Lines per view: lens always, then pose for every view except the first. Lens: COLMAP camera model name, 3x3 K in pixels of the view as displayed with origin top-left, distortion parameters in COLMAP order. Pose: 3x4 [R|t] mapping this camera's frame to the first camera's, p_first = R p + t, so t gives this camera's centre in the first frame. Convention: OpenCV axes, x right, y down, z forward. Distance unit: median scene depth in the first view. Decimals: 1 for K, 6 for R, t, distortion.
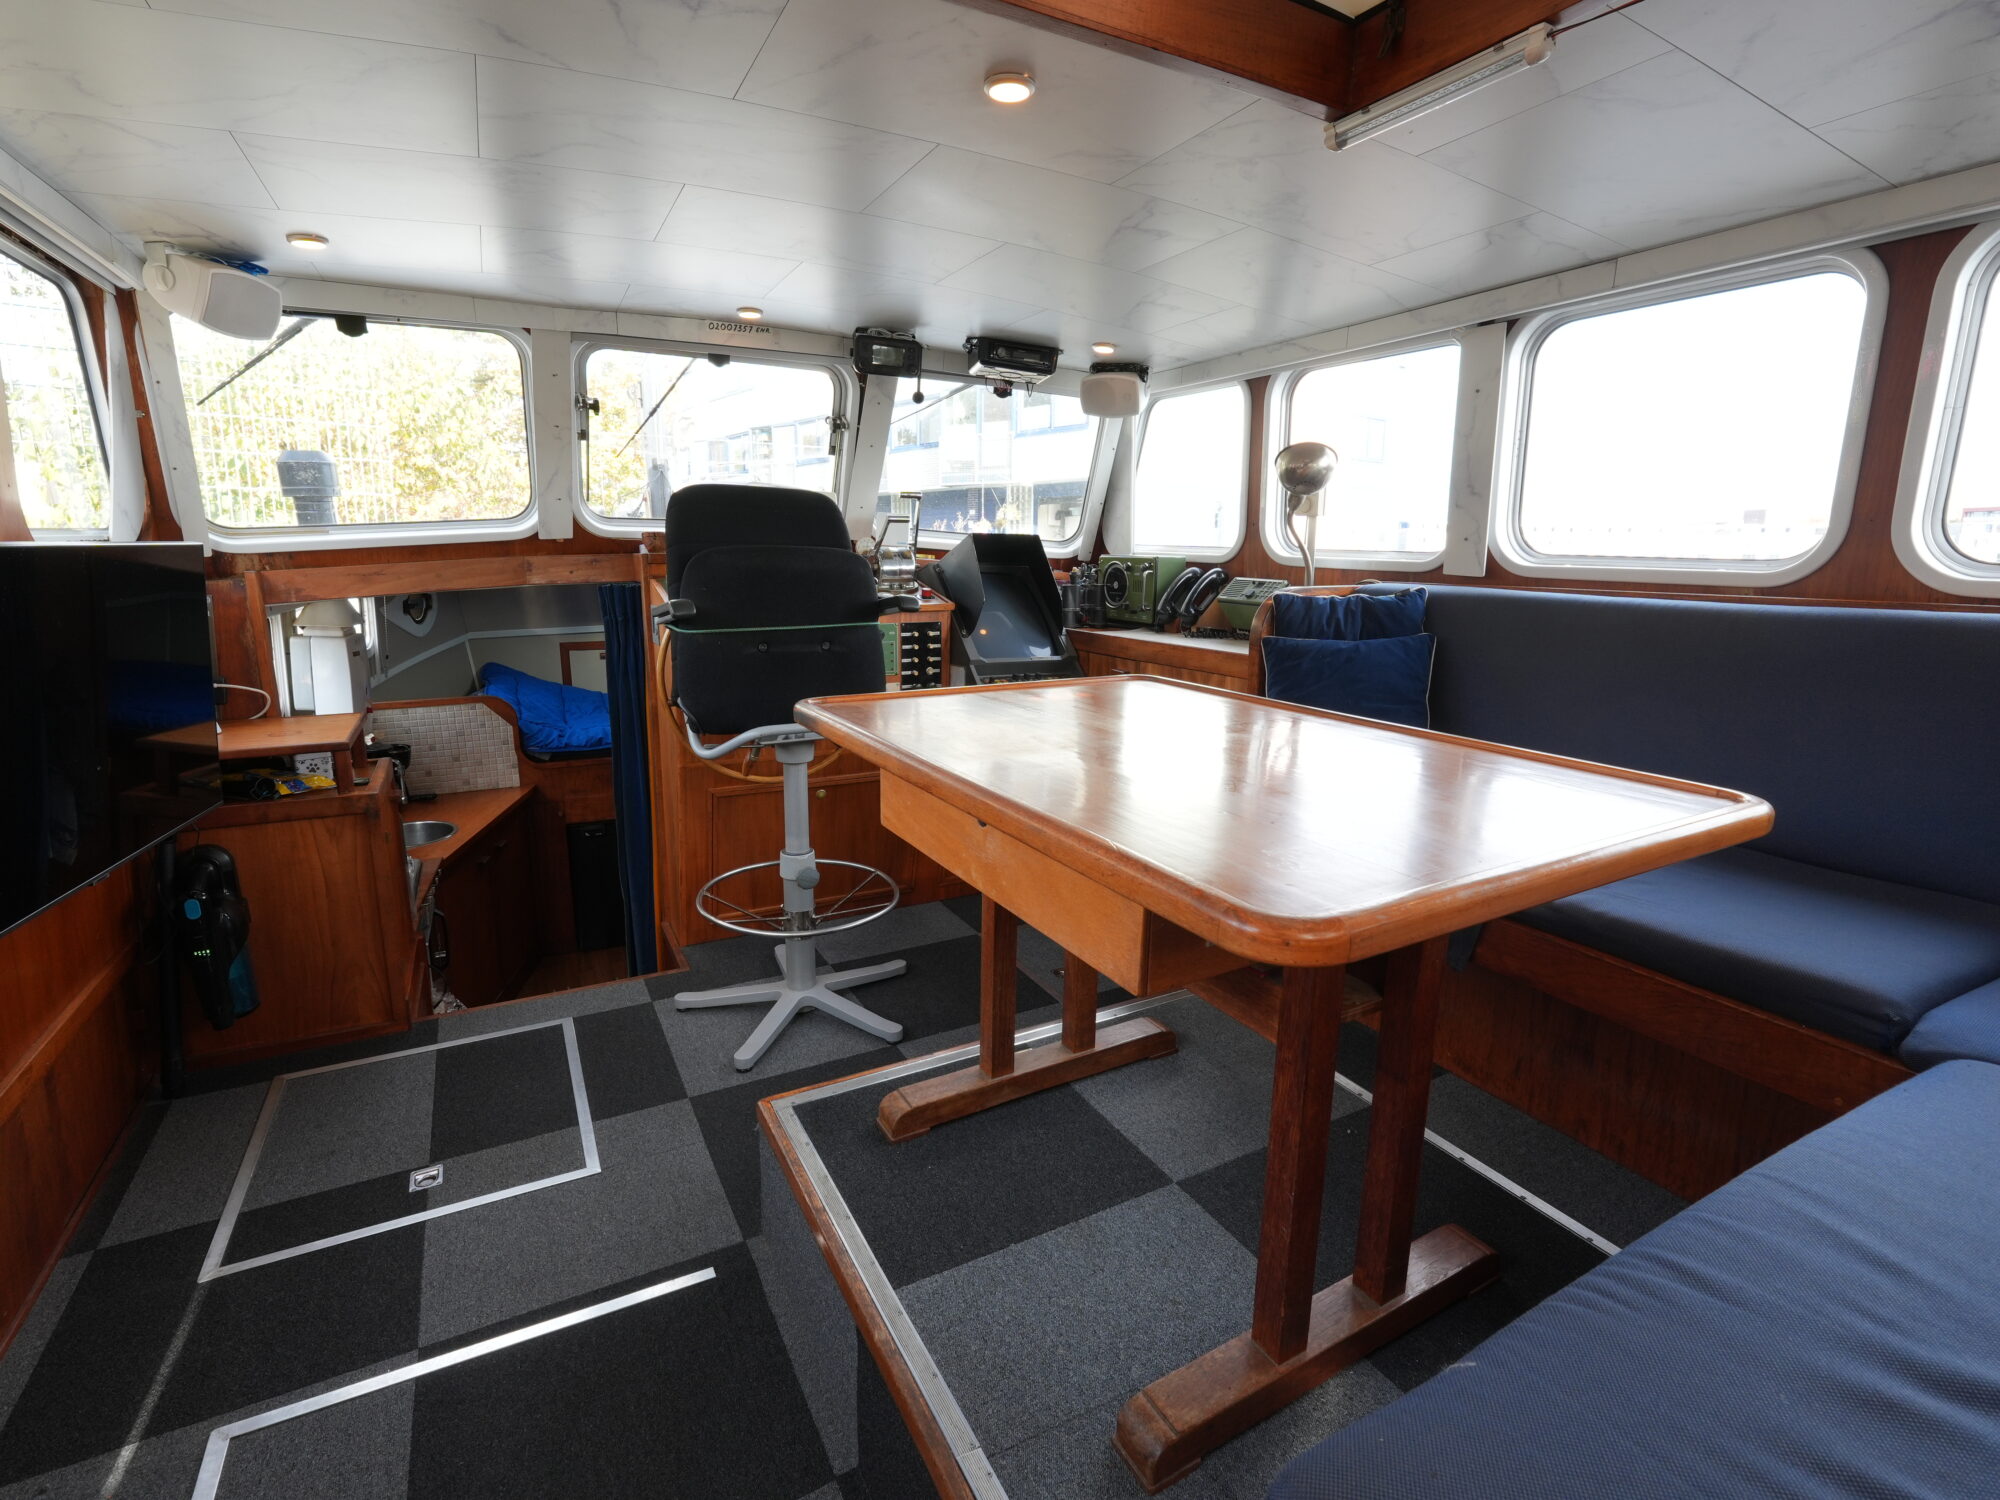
lens RADIAL K [[937.3, 0, 999.2], [0, 937.3, 747.8], [0, 0, 1]] dist [-0.000516, -0.000559]
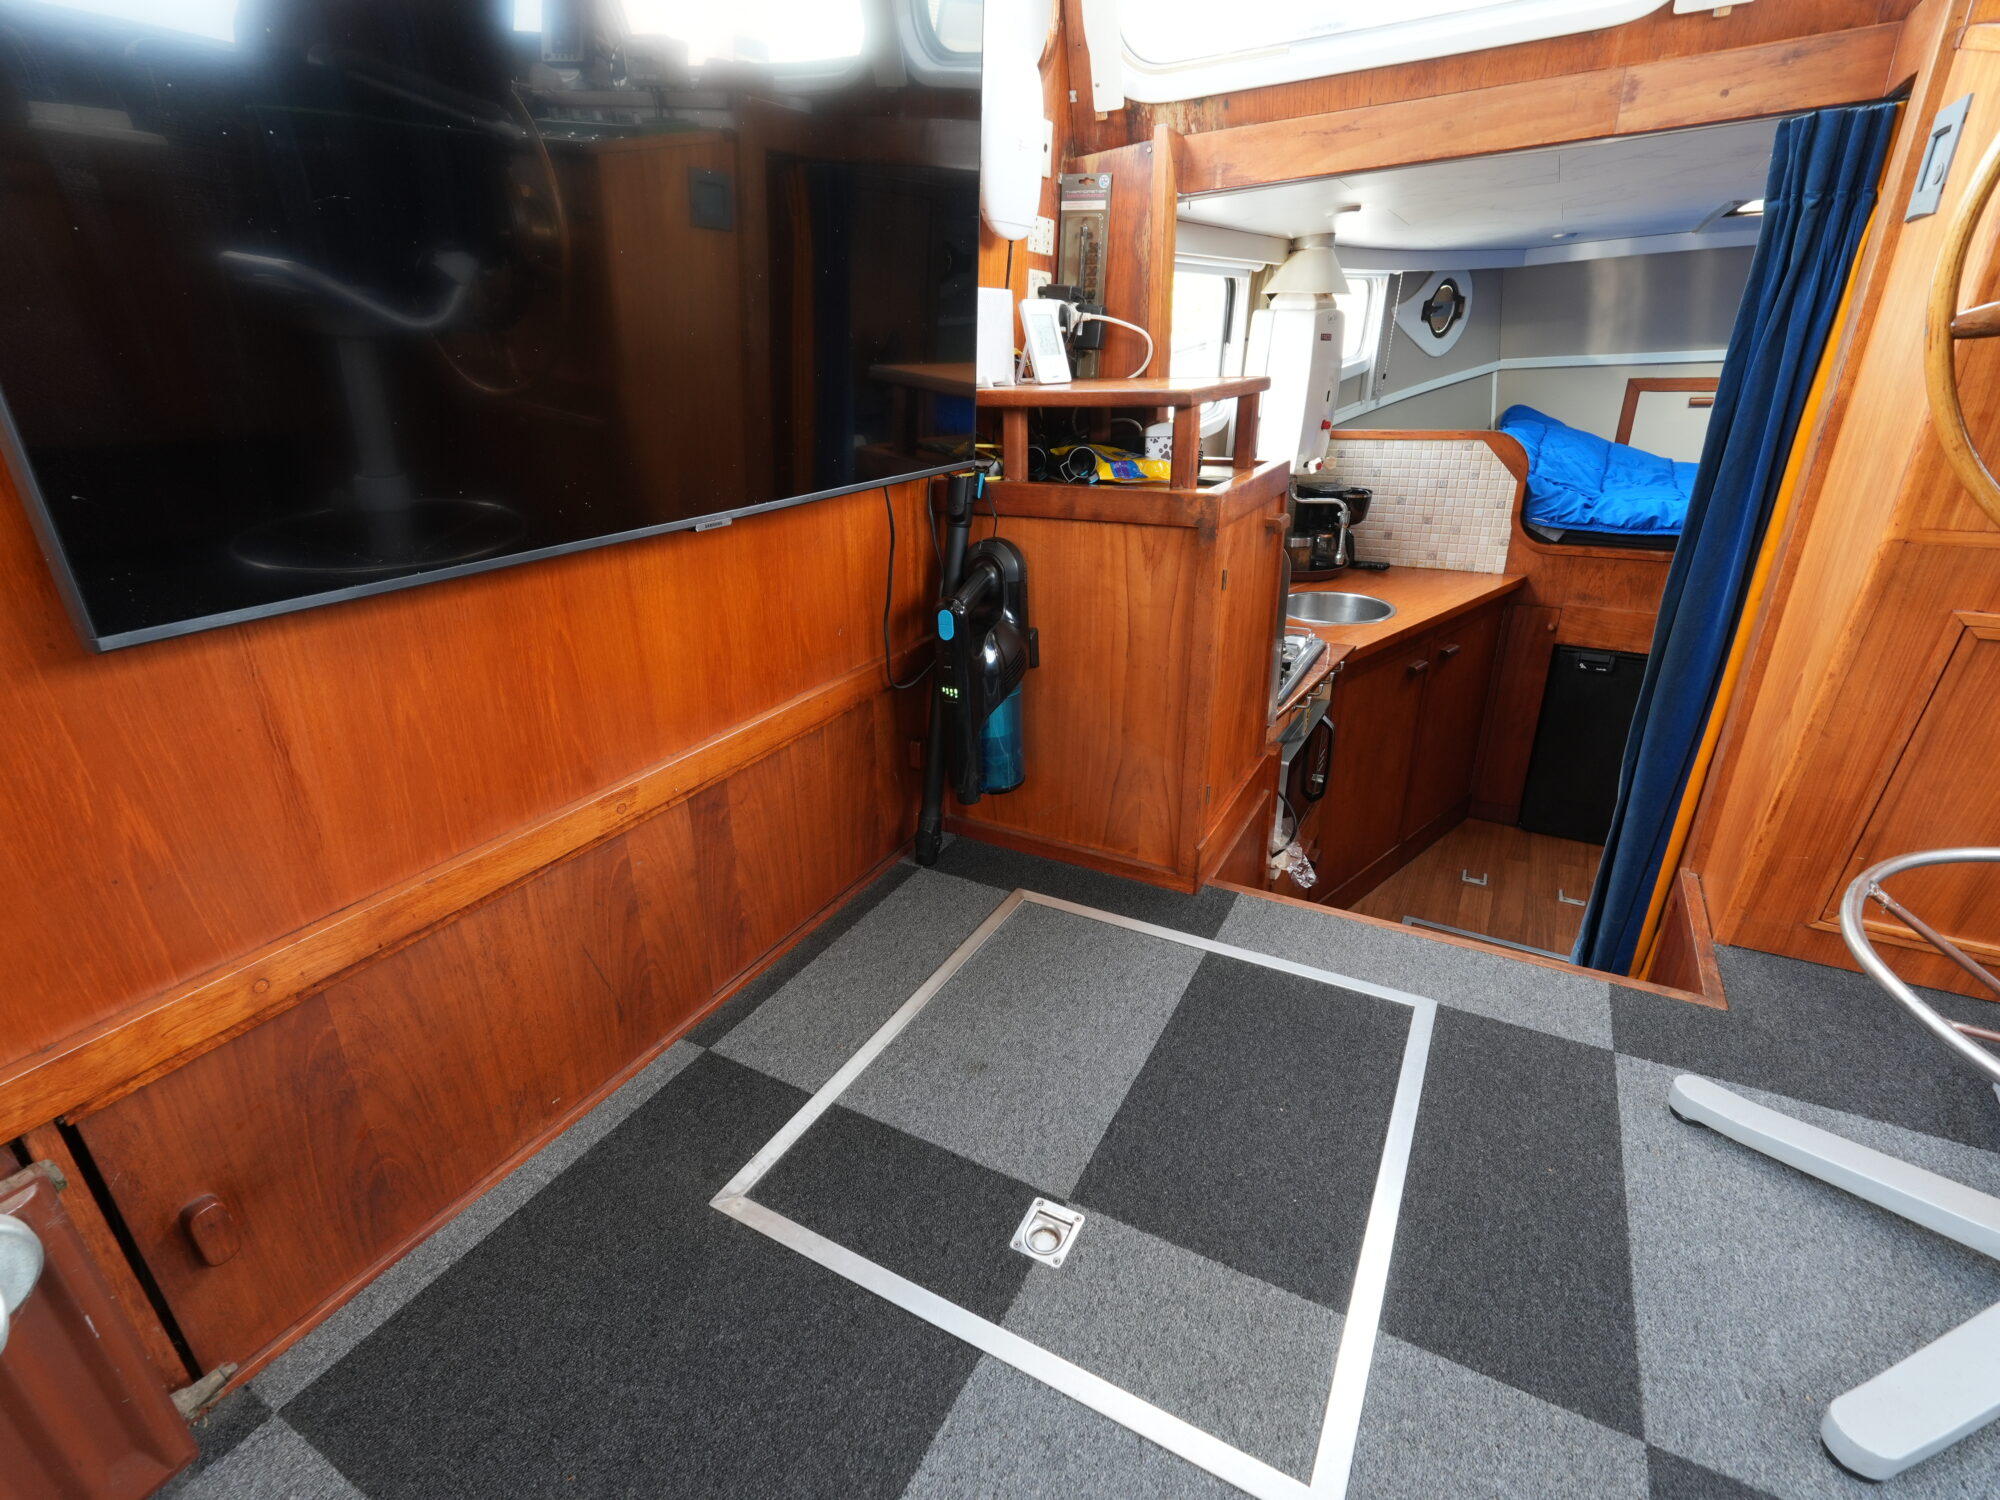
lens RADIAL K [[937.3, 0, 1000.2], [0, 937.3, 748.5], [0, 0, 1]] dist [-0.000516, -0.000559]
pose [[0.540691, 0.302680, -0.784881, -0.198407], [-0.146486, 0.952648, 0.266465, 0.049997], [0.828369, -0.029101, 0.559427, 0.456570]]
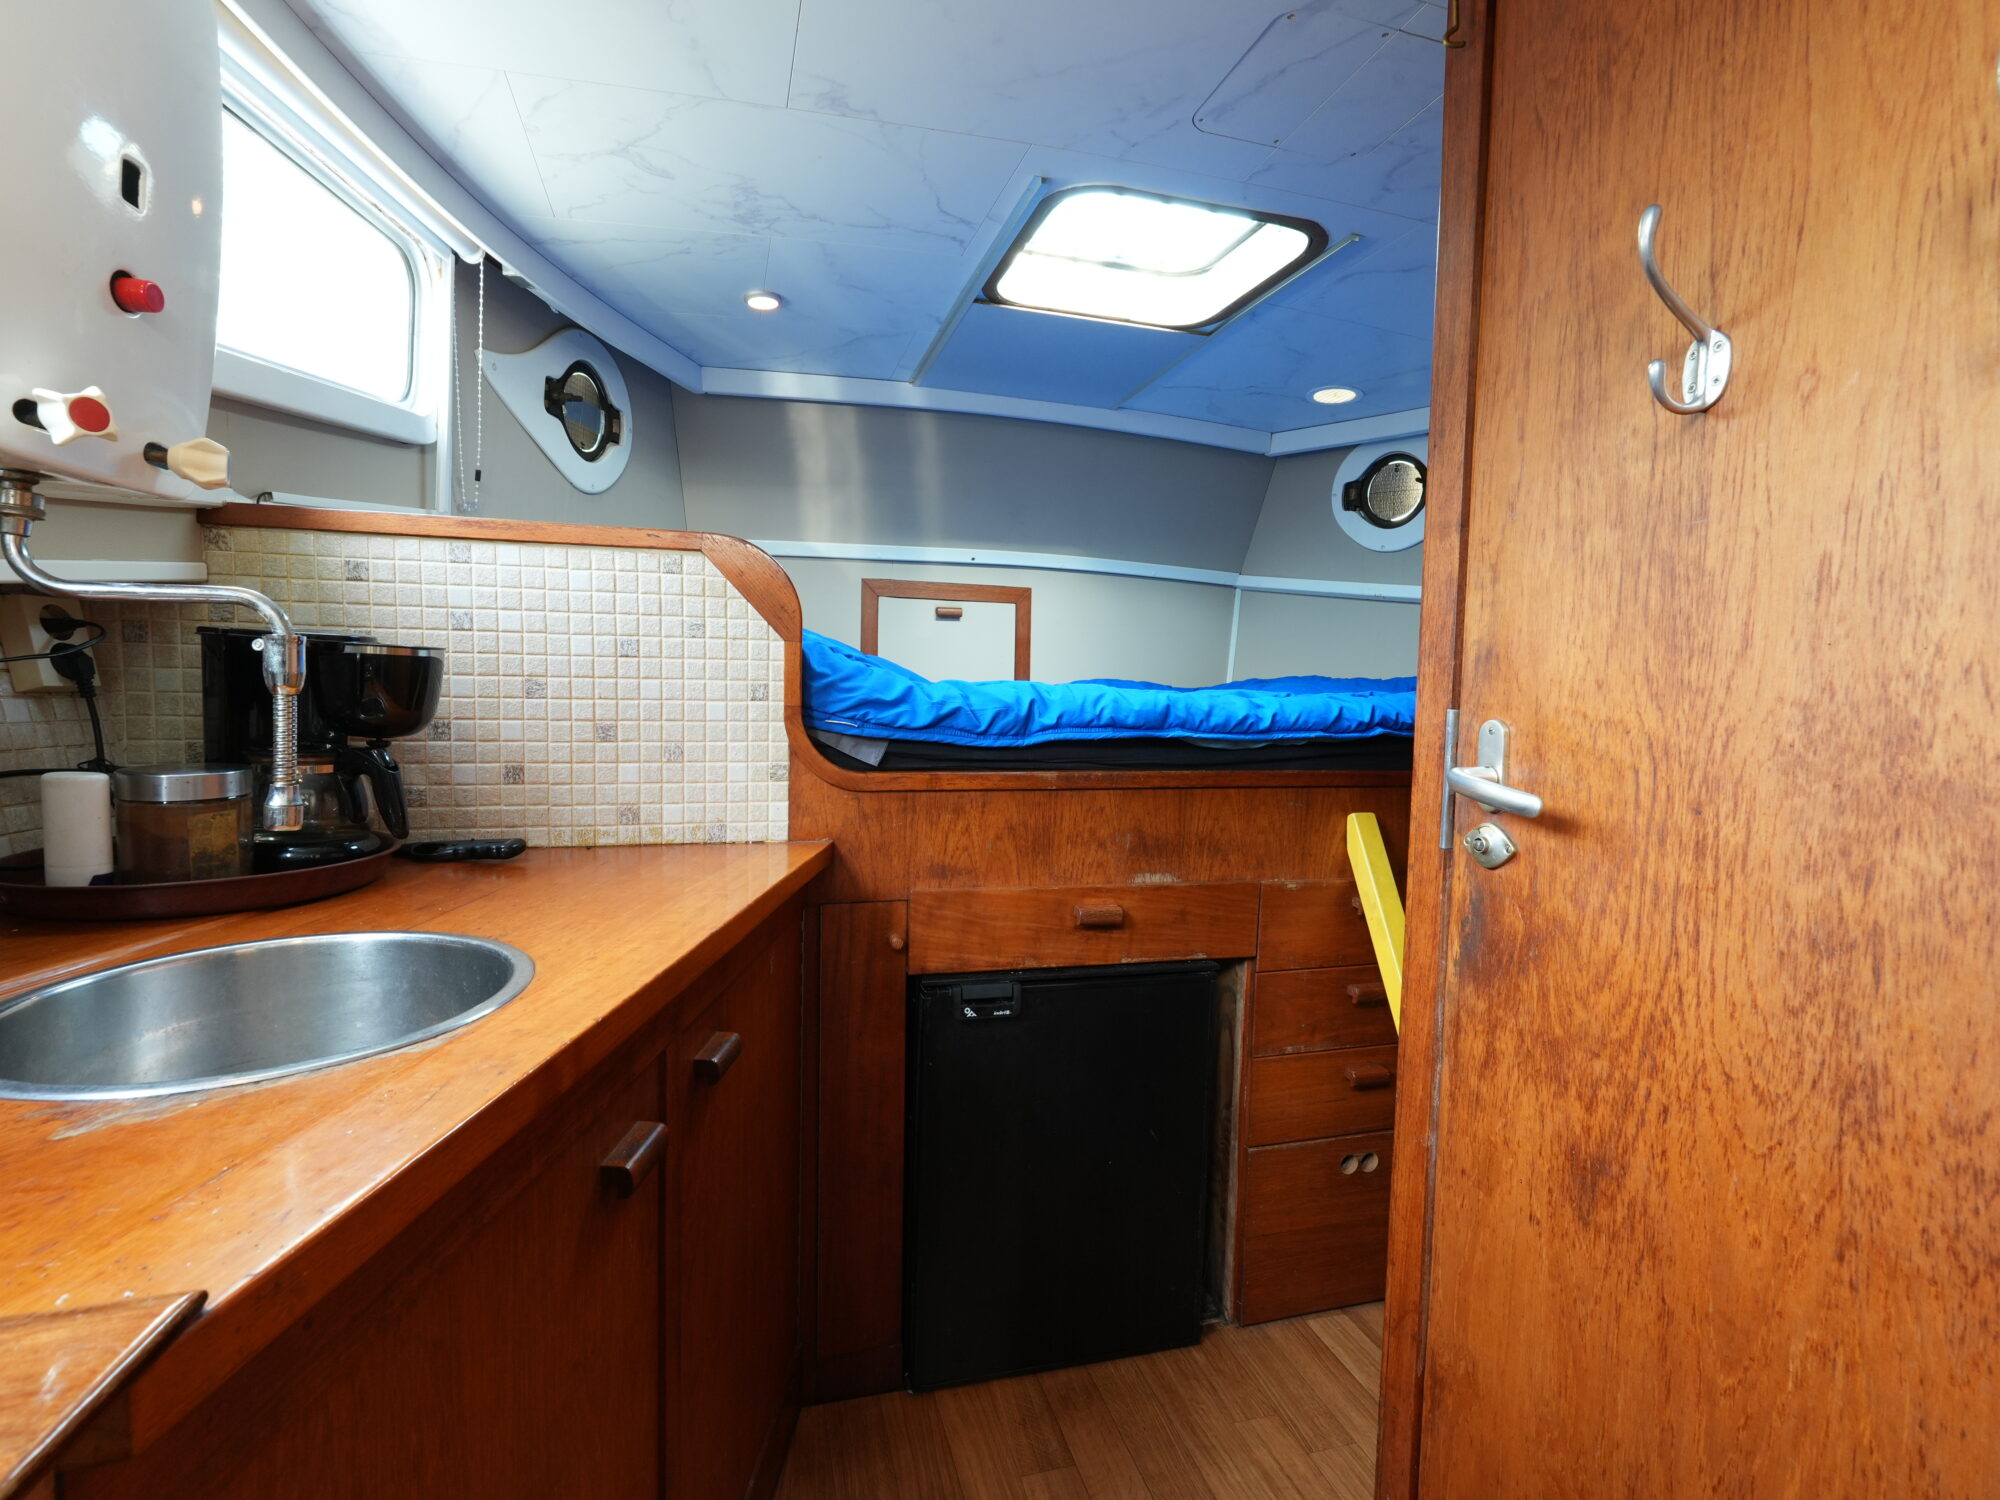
lens RADIAL K [[937.3, 0, 999.0], [0, 937.3, 746.1], [0, 0, 1]] dist [-0.000516, -0.000559]
pose [[0.979821, 0.020160, -0.198860, -0.560688], [-0.051703, 0.986603, -0.154732, 0.080045], [0.193076, 0.161892, 0.967736, 1.040152]]
